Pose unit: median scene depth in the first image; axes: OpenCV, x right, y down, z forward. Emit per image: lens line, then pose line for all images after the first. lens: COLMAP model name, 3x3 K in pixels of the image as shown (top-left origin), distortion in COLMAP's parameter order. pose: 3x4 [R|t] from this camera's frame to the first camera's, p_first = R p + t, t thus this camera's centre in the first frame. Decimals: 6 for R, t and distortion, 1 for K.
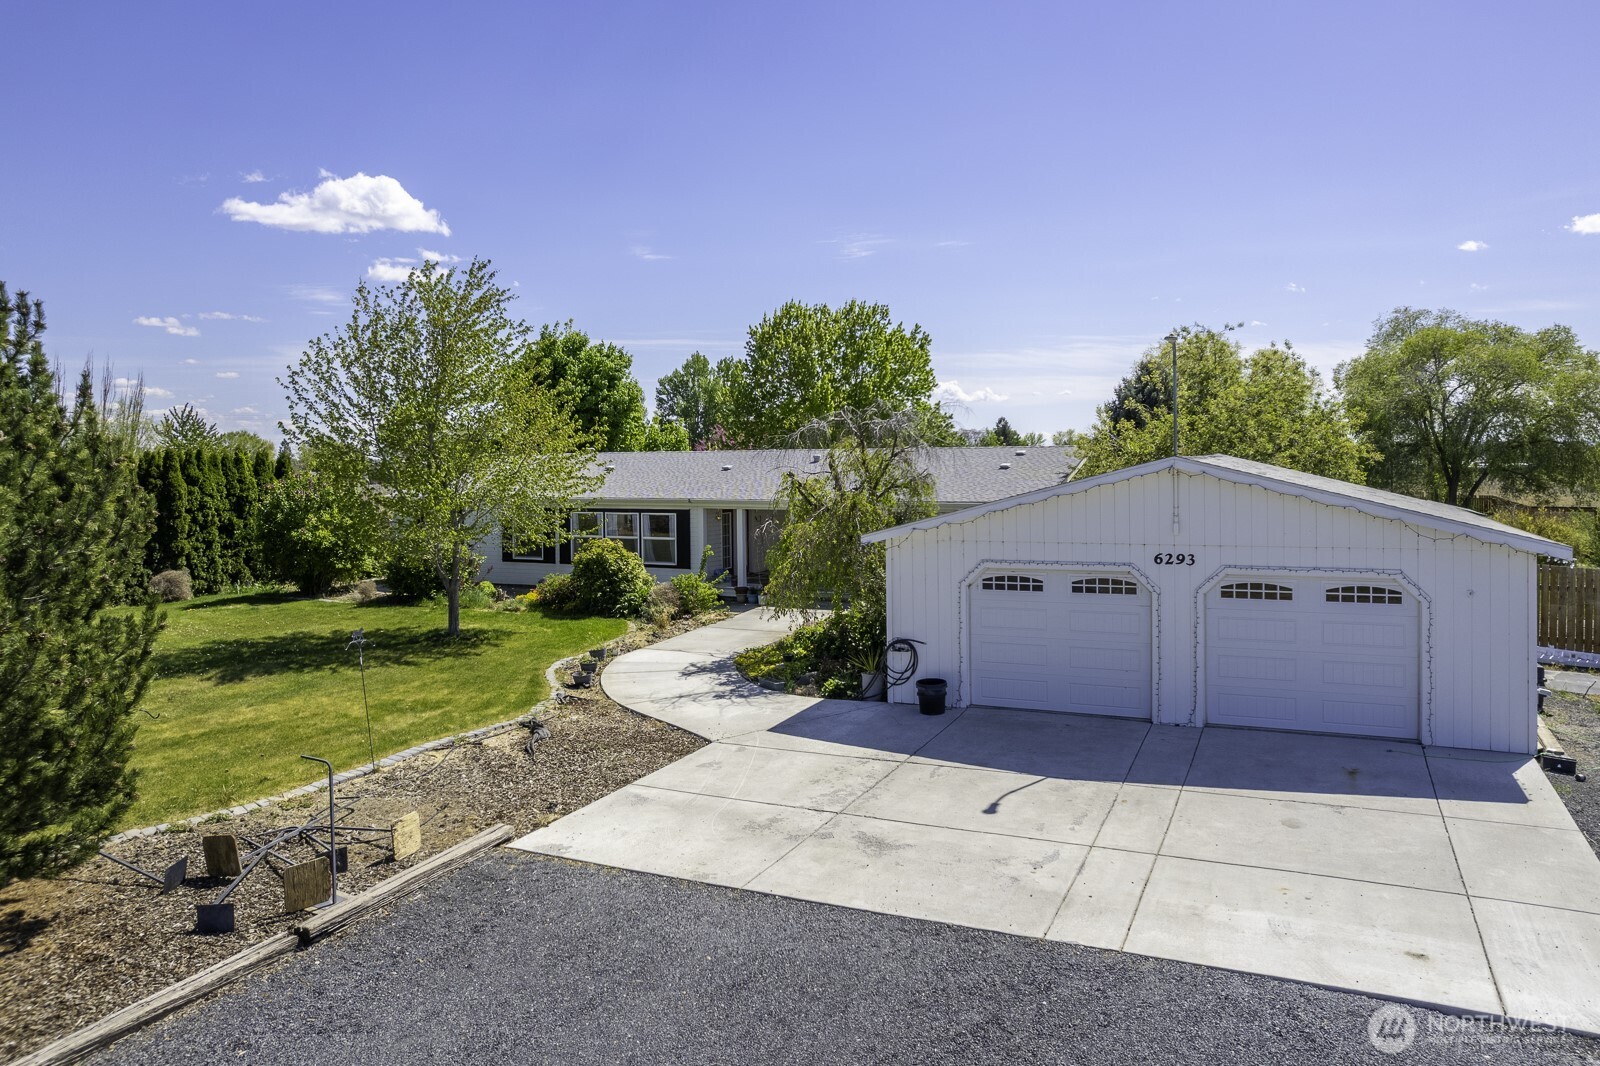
lens RADIAL K [[1056.5, 0, 799.4], [0, 1056.5, 438.4], [0, 0, 1]] dist [-0.027822, 0.013974]
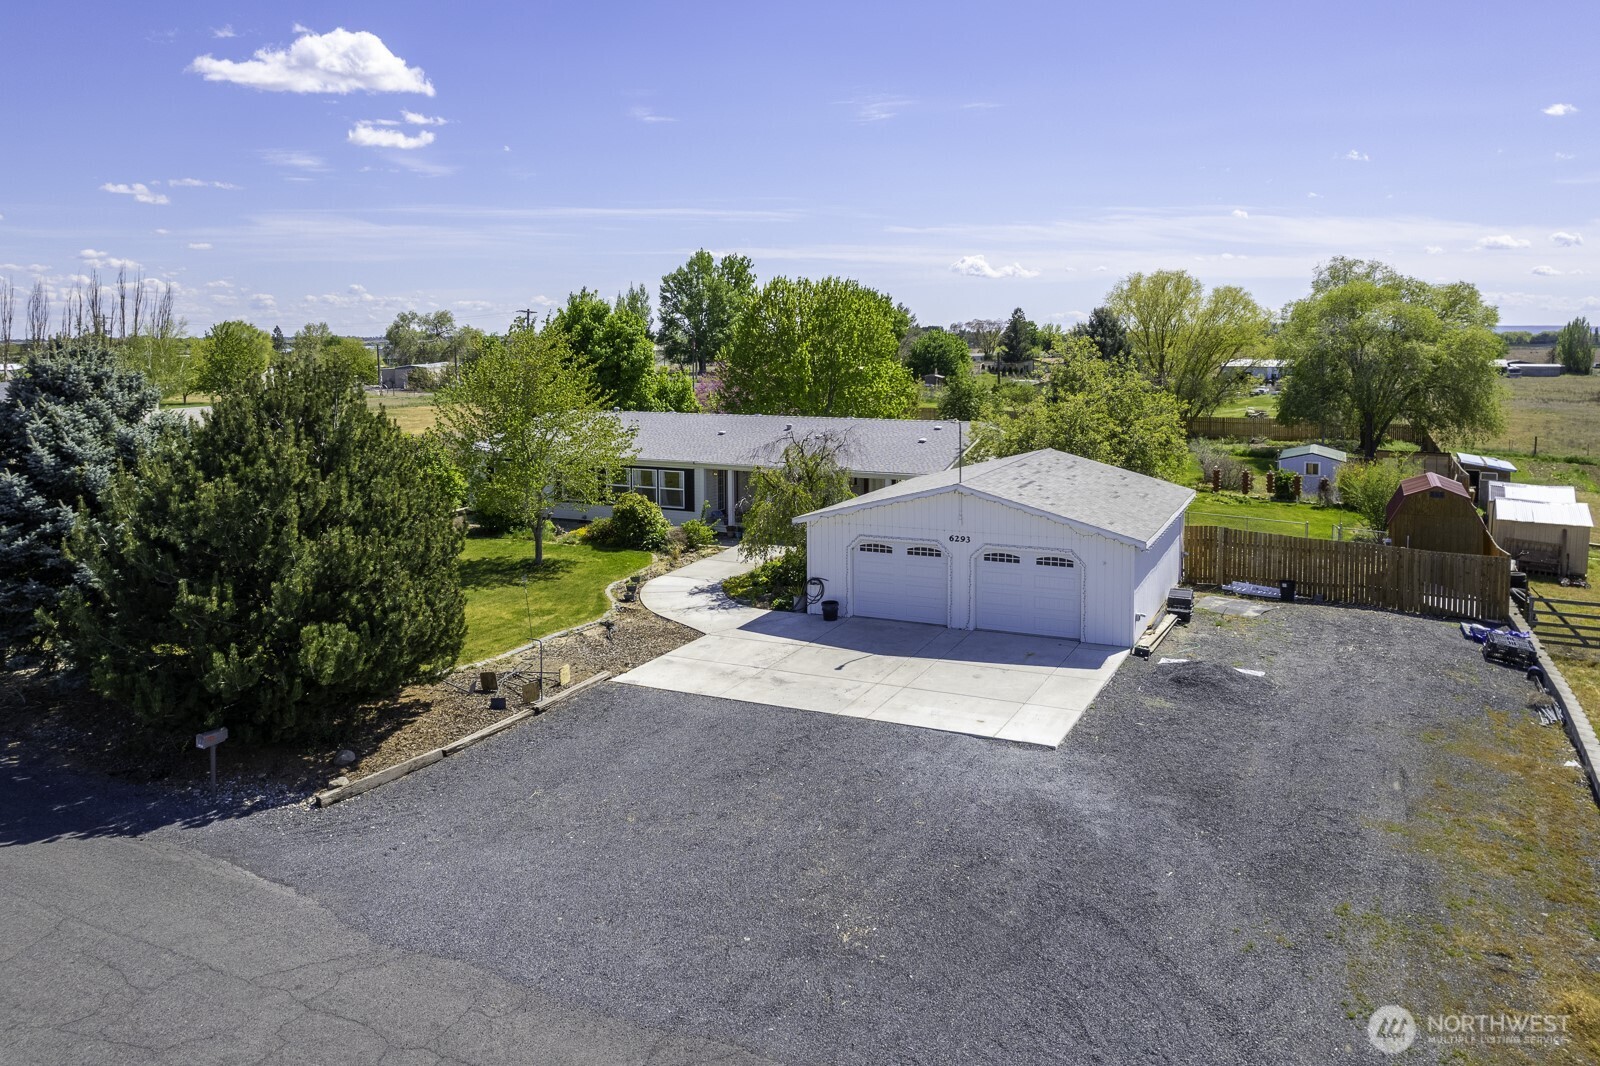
lens RADIAL K [[1144.9, 0, 782.5], [0, 1144.9, 375.8], [0, 0, 1]] dist [-0.011158, -0.004812]
pose [[0.999644, 0.006960, -0.025767, 0.054752], [-0.005559, 0.998522, 0.054067, -0.150702], [0.026105, -0.053905, 0.998205, -0.535795]]
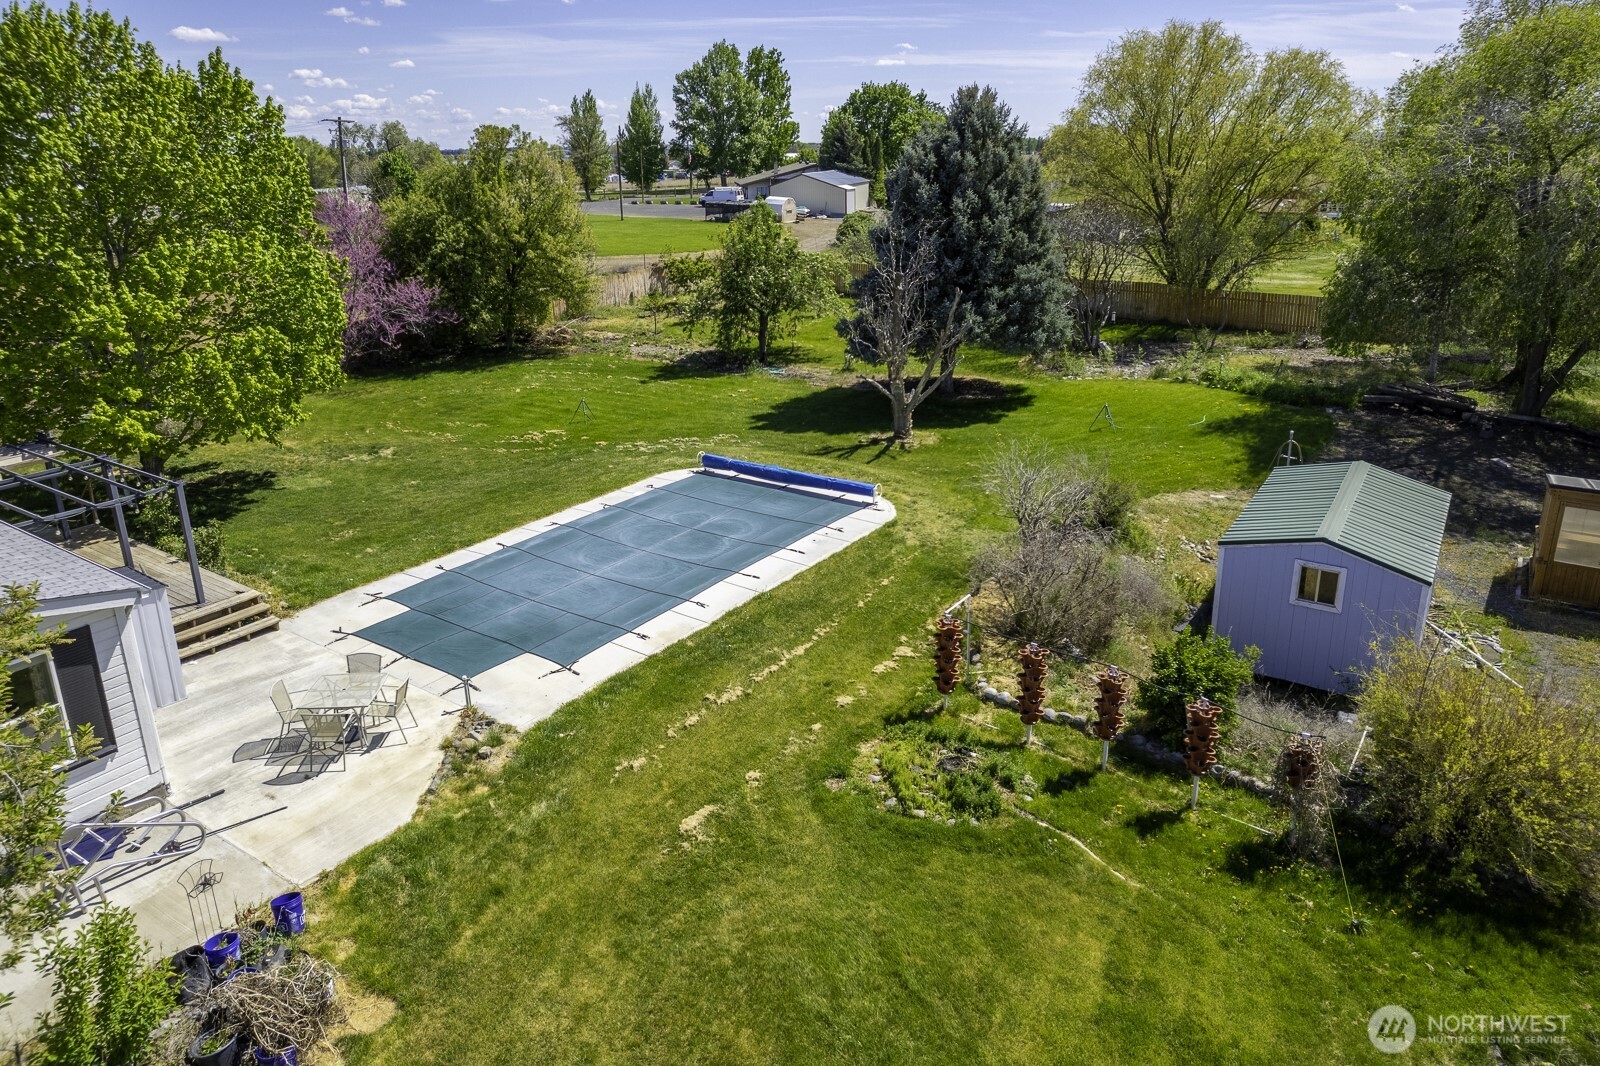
lens RADIAL K [[1056.5, 0, 792.0], [0, 1056.5, 403.3], [0, 0, 1]] dist [-0.027822, 0.013974]
pose [[0.984259, 0.034863, -0.173261, 0.785869], [0.011411, 0.965769, 0.259151, -0.135394], [0.176365, -0.257049, 0.950169, 0.990131]]
